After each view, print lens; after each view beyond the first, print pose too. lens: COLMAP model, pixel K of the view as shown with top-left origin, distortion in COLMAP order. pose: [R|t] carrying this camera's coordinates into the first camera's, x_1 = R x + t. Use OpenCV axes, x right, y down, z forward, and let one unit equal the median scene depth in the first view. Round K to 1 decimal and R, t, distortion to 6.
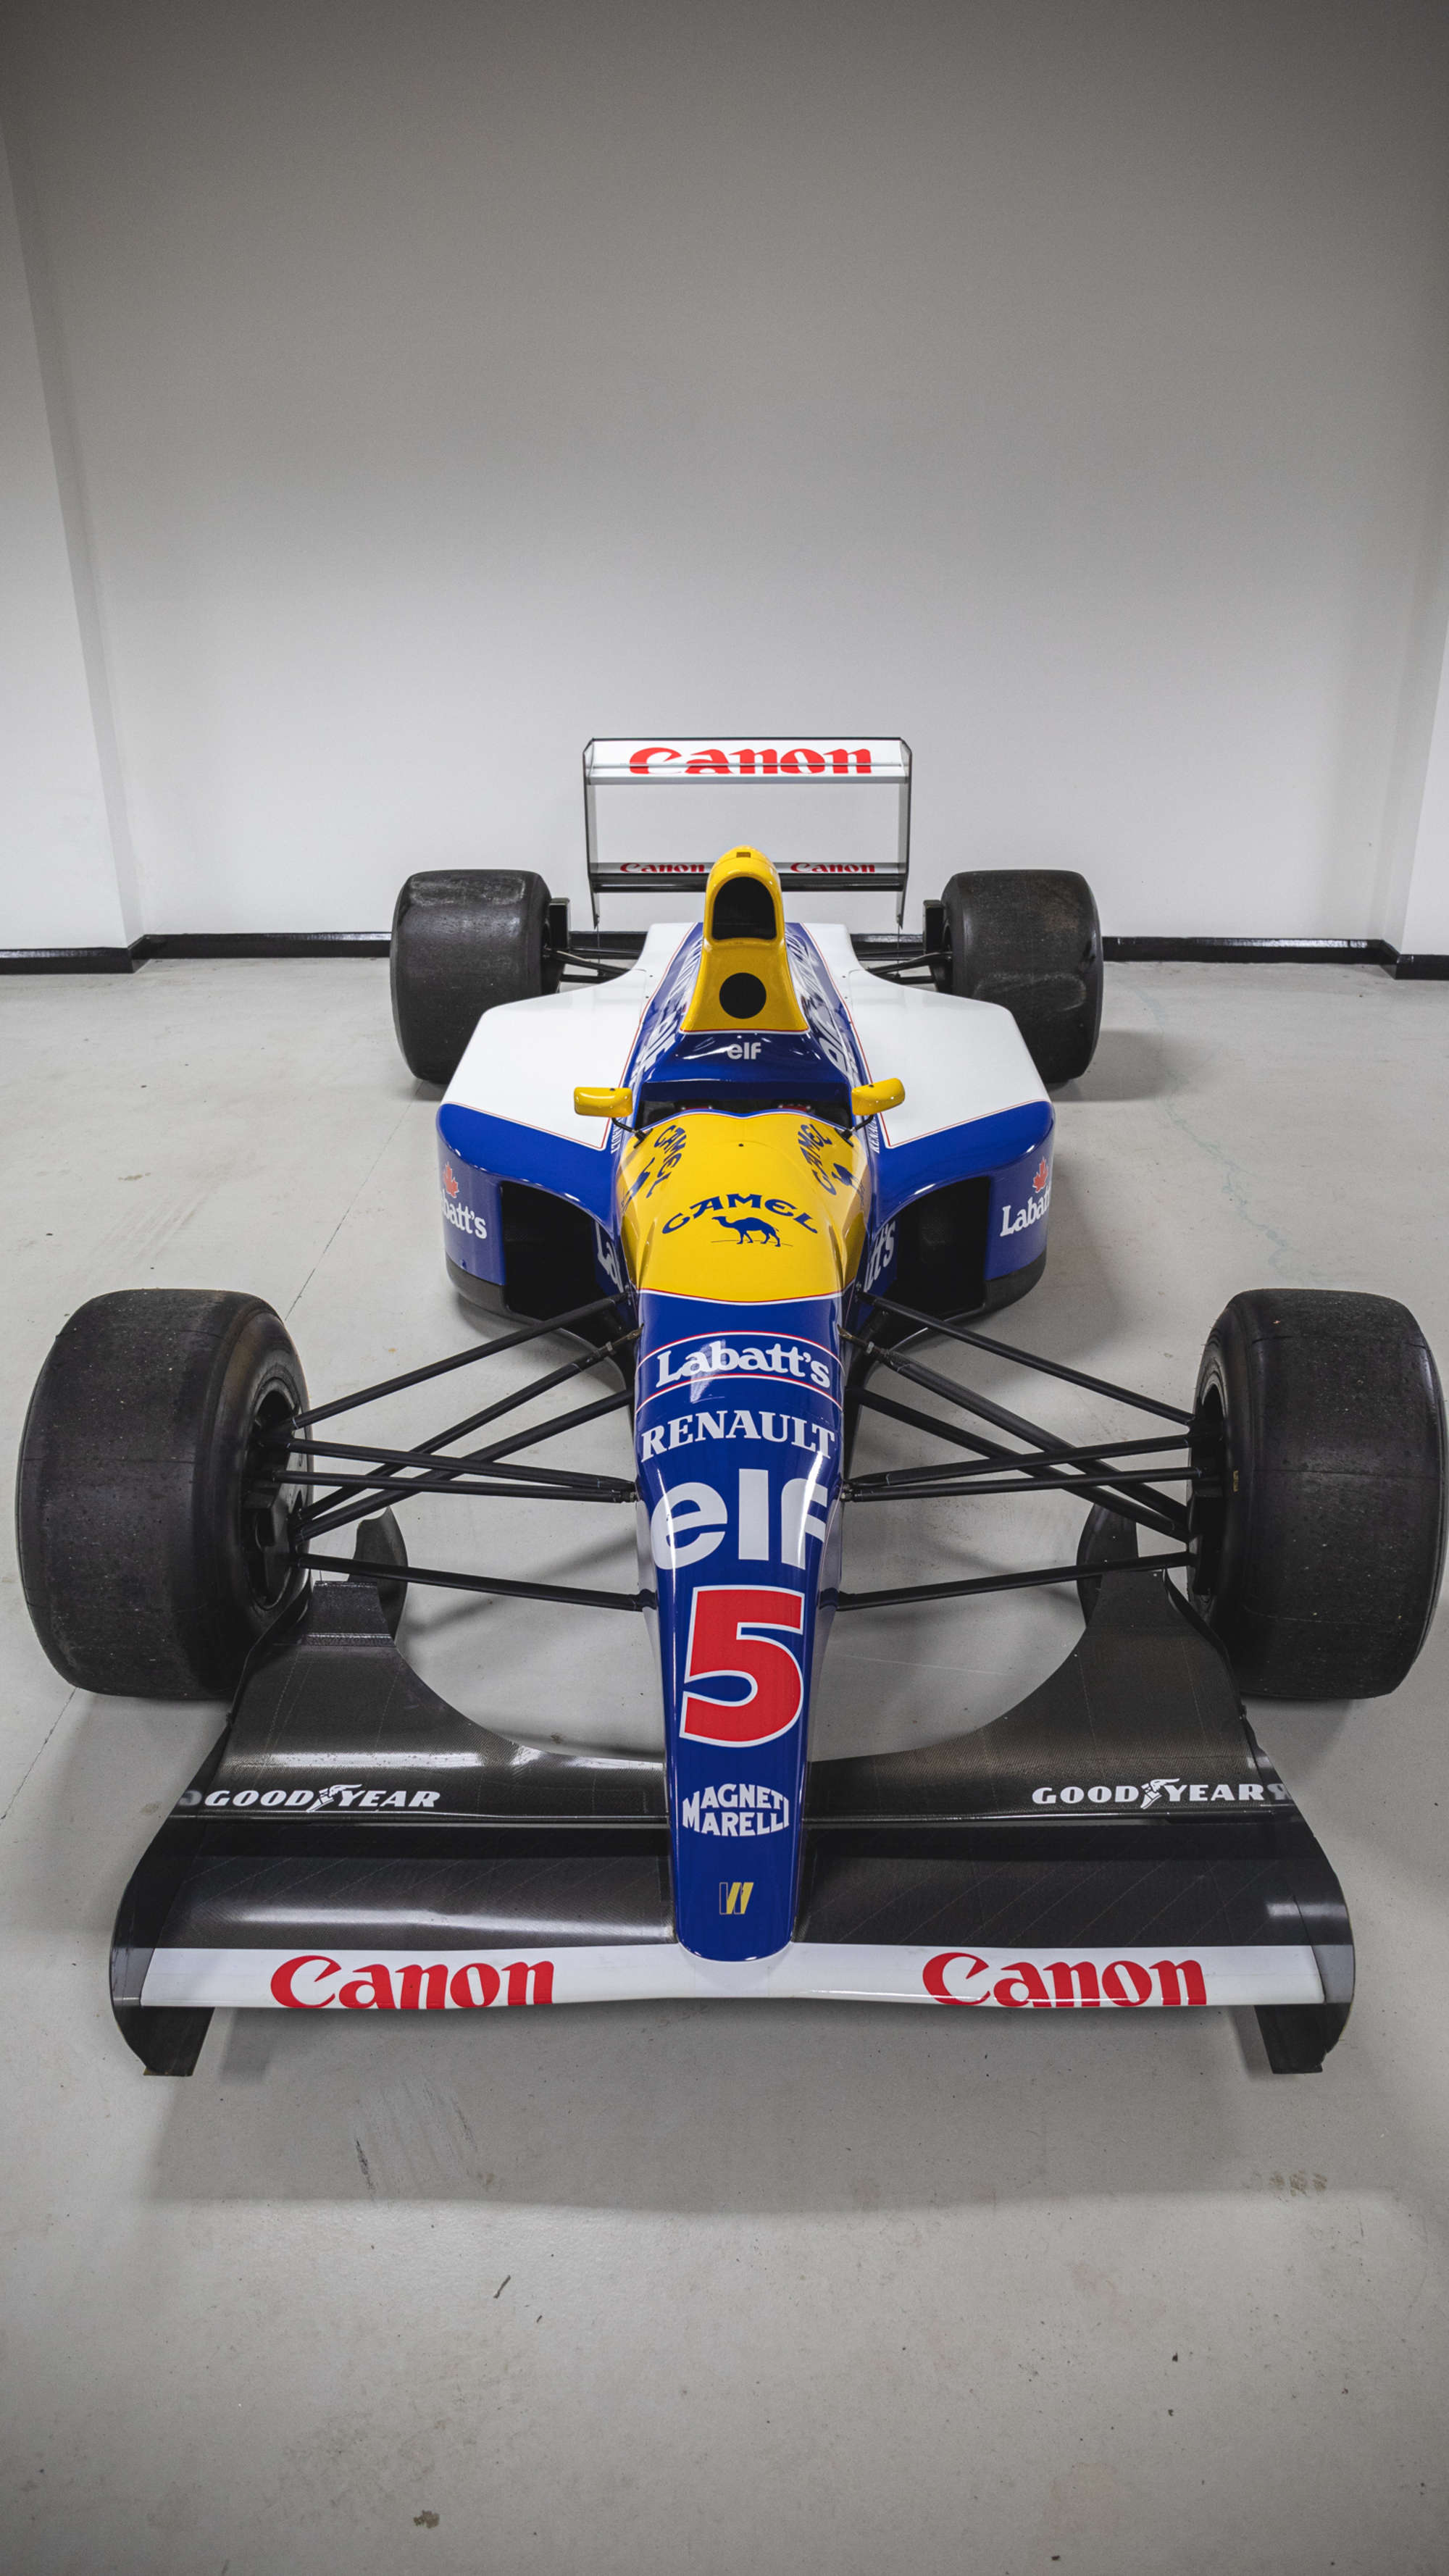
lens RADIAL K [[1796.9, 0, 755.5], [0, 1796.9, 1277.8], [0, 0, 1]] dist [-0.094616, 0.001471]
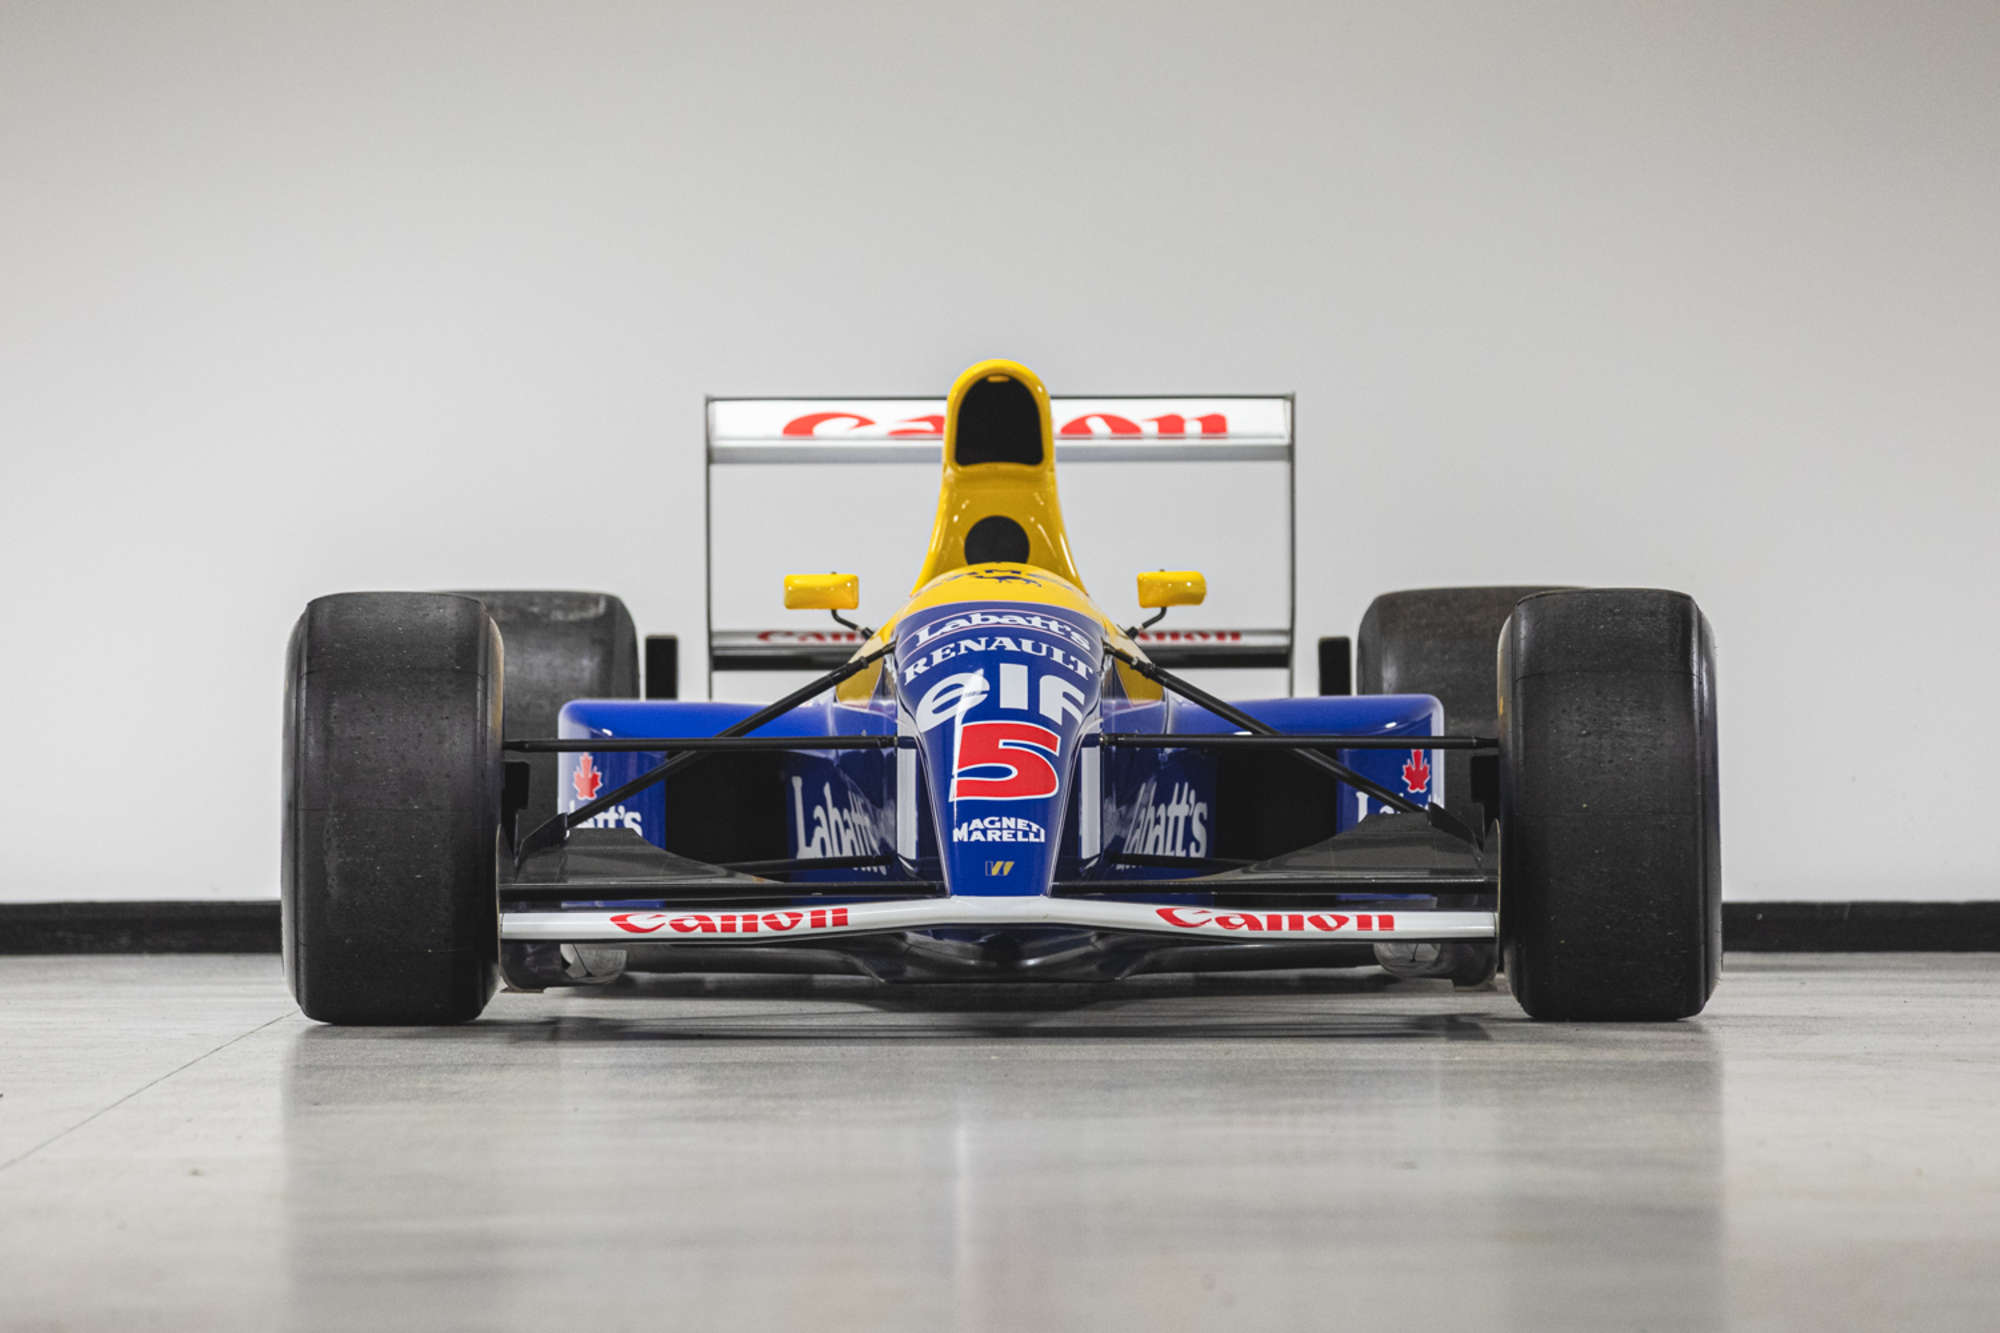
lens RADIAL K [[14245.5, 0, 1000.0], [0, 14245.5, 666.5], [0, 0, 1]] dist [2.372251, -2.775732]
pose [[0.999997, -0.002128, -0.000853, -0.001958], [0.001576, 0.908266, -0.418391, 3.527581], [0.001665, 0.418388, 0.908267, -6.455913]]
